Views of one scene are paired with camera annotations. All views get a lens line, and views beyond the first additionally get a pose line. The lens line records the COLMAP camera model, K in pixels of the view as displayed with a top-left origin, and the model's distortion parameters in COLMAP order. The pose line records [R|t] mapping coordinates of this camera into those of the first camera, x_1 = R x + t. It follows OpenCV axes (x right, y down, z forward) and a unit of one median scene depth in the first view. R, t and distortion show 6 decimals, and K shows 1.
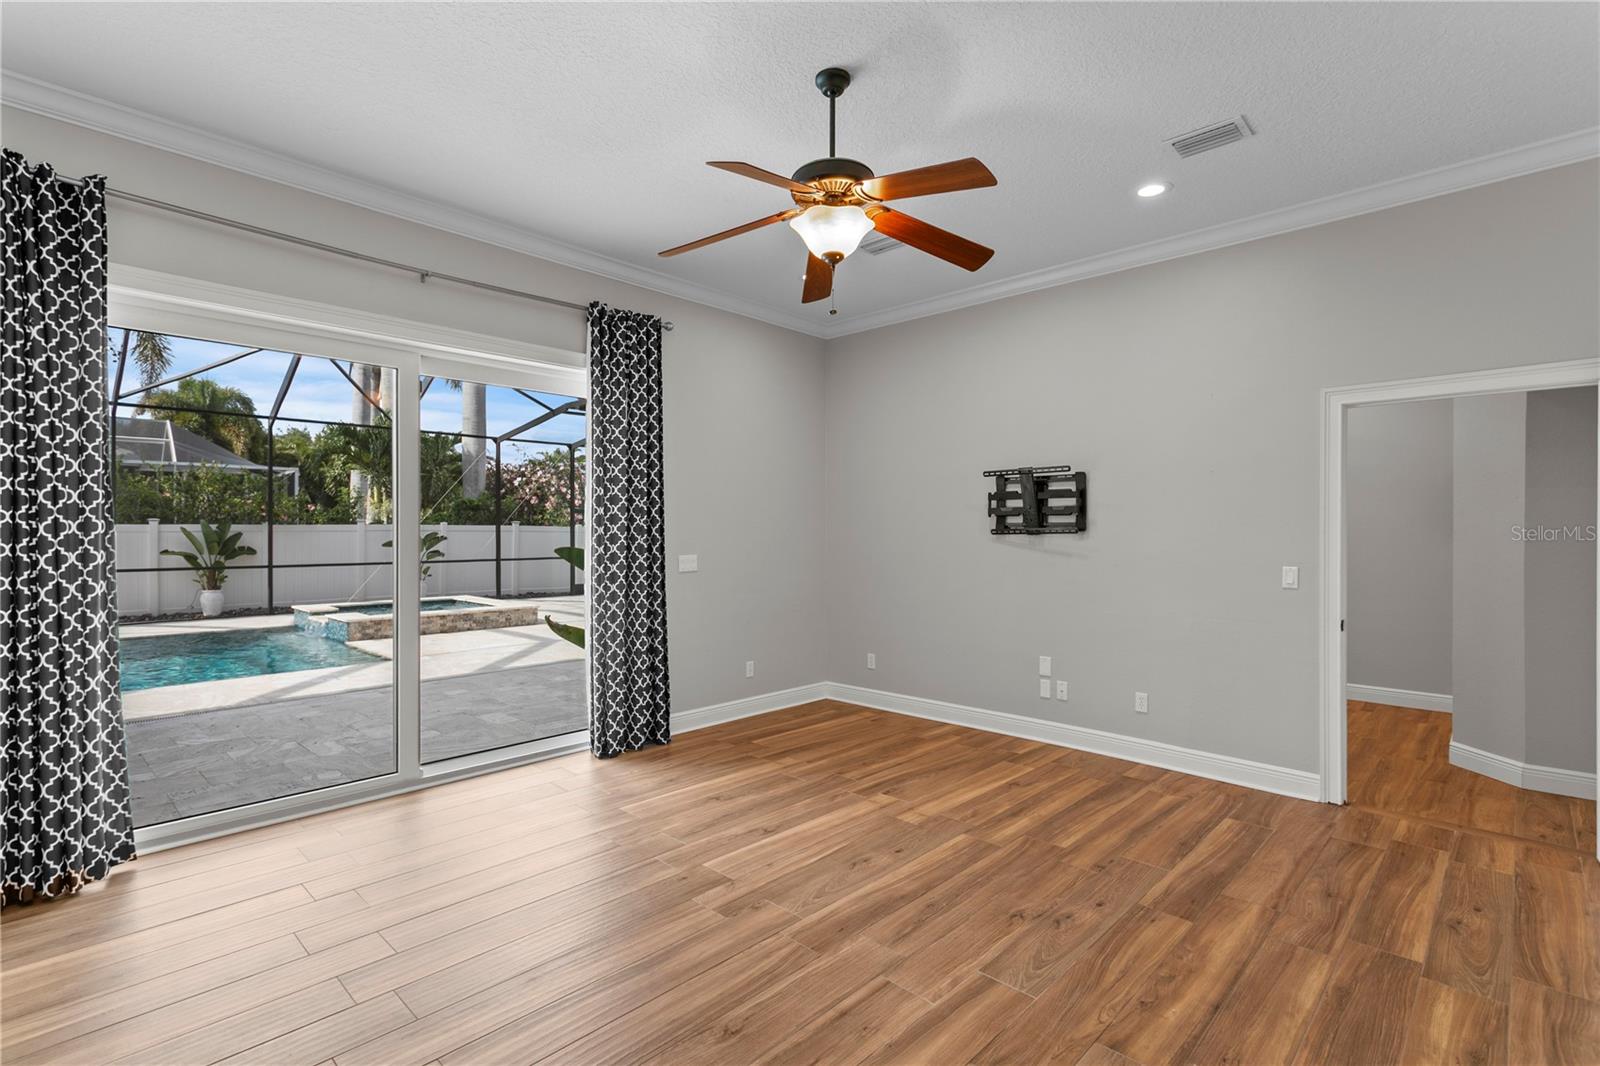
lens RADIAL K [[757.2, 0, 758.1], [0, 757.2, 531.7], [0, 0, 1]] dist [0.001611, 0.001639]
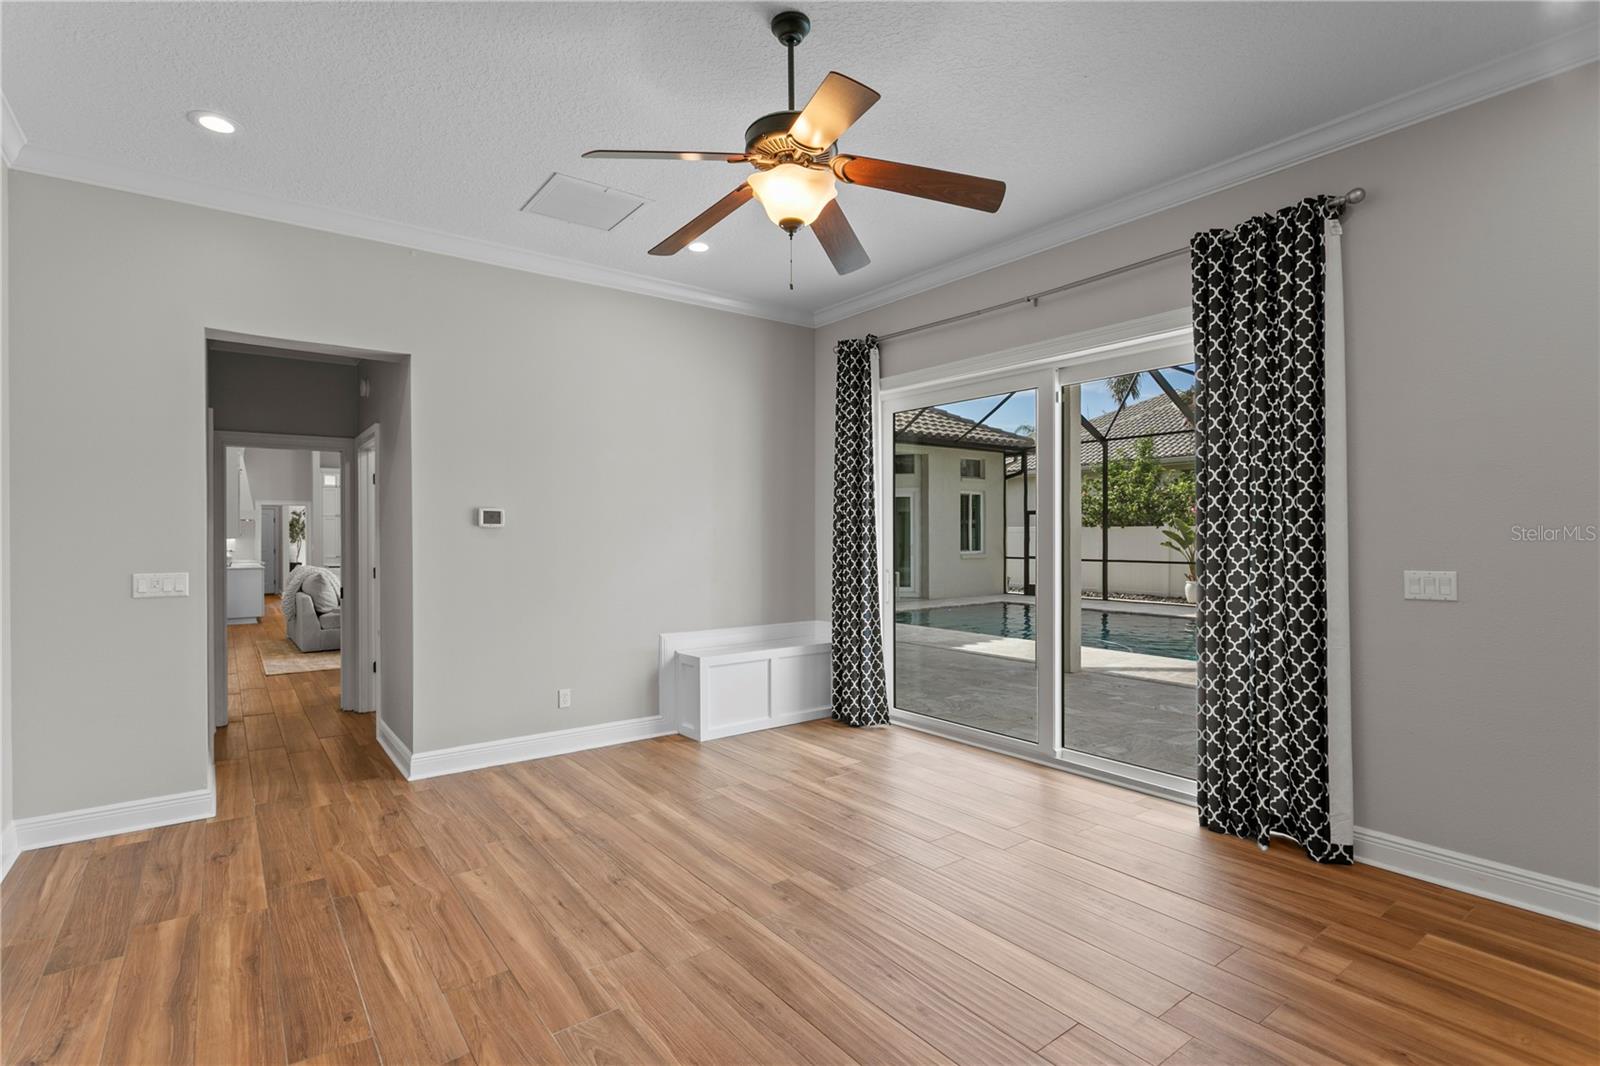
lens RADIAL K [[757.2, 0, 796.6], [0, 757.2, 534.1], [0, 0, 1]] dist [0.001611, 0.001639]
pose [[-0.128461, 0.002568, -0.991711, 0.957234], [0.004989, 0.999986, 0.001944, 0.000352], [0.991702, -0.004698, -0.128472, 1.086955]]
